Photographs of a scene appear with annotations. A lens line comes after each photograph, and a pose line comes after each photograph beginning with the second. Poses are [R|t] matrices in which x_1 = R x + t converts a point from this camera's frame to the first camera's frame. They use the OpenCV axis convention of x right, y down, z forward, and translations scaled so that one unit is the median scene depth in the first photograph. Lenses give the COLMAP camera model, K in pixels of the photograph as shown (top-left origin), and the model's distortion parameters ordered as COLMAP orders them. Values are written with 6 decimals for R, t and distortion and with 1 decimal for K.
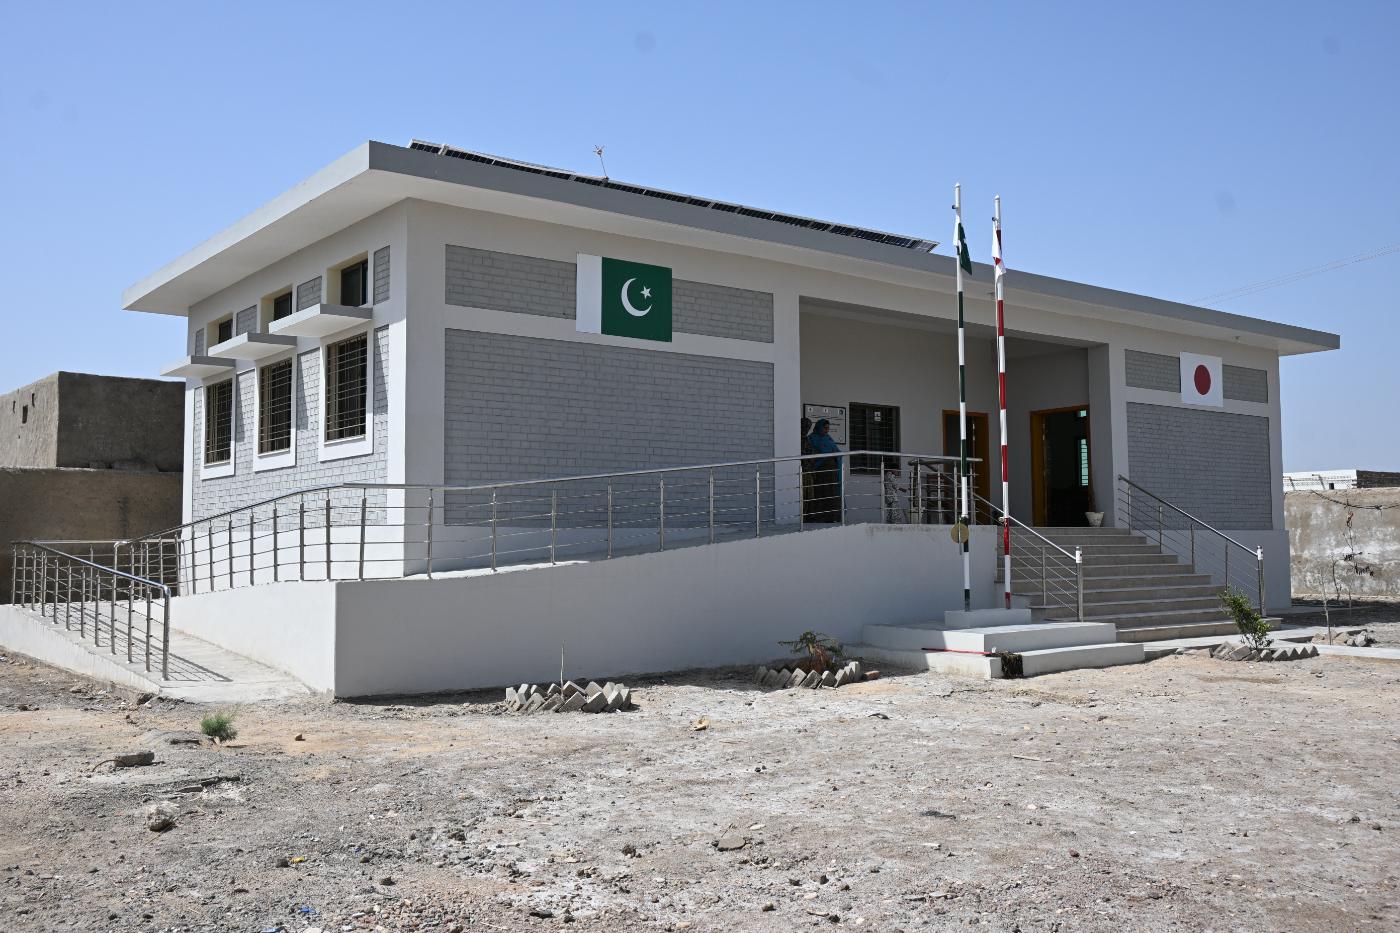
lens RADIAL K [[1264.7, 0, 706.6], [0, 1264.7, 463.0], [0, 0, 1]] dist [0.001177, -0.003941]
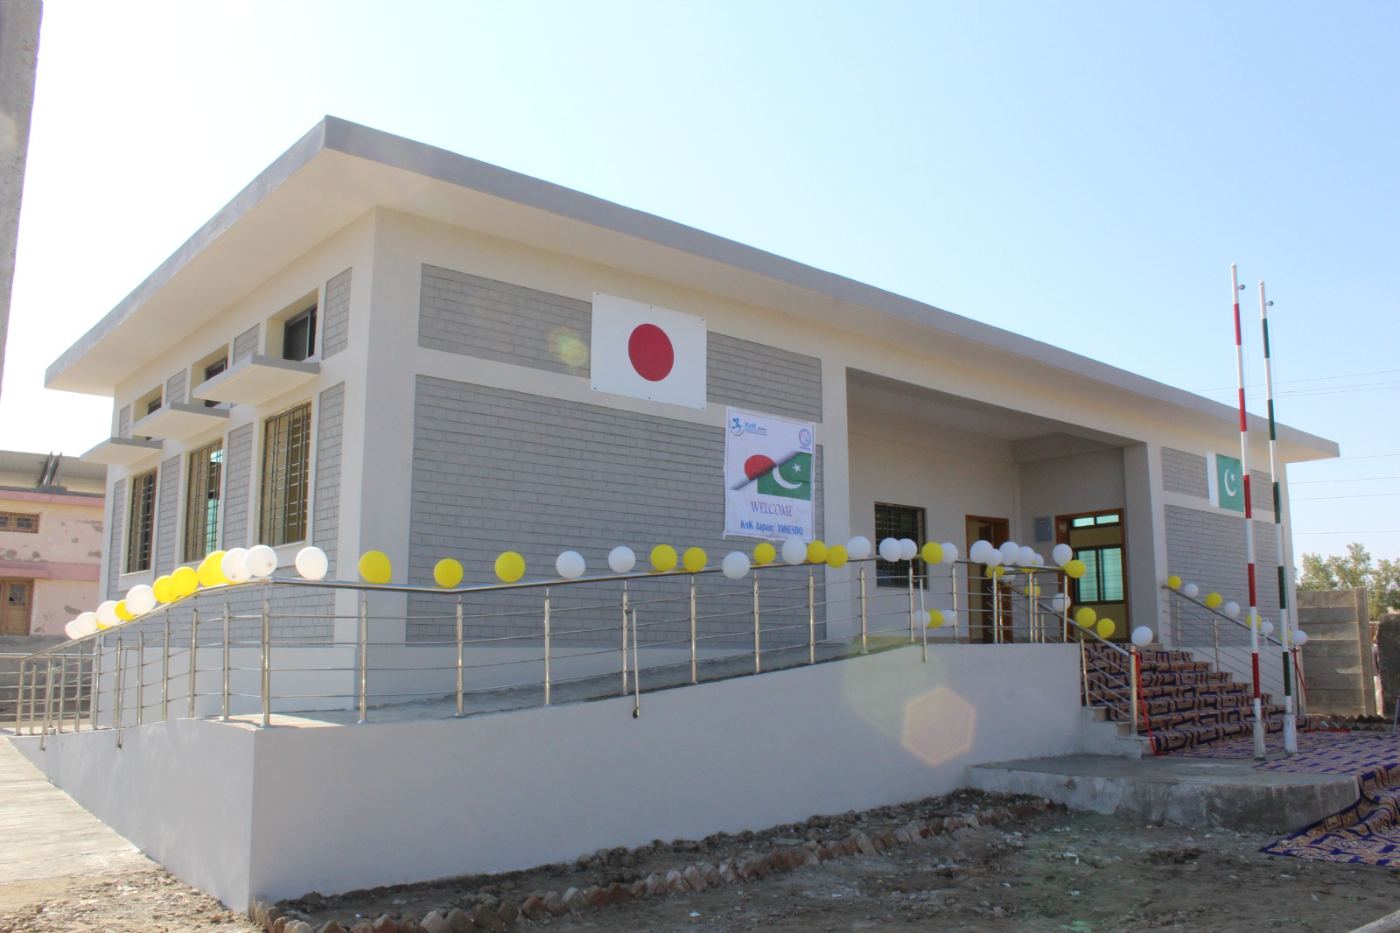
lens RADIAL K [[1098.4, 0, 700.1], [0, 1098.4, 479.2], [0, 0, 1]] dist [-0.069171, -0.025978]
pose [[0.997998, 0.009209, 0.062570, -0.072930], [-0.003439, 0.995780, -0.091713, 0.008098], [-0.063151, 0.091314, 0.993818, 0.326255]]
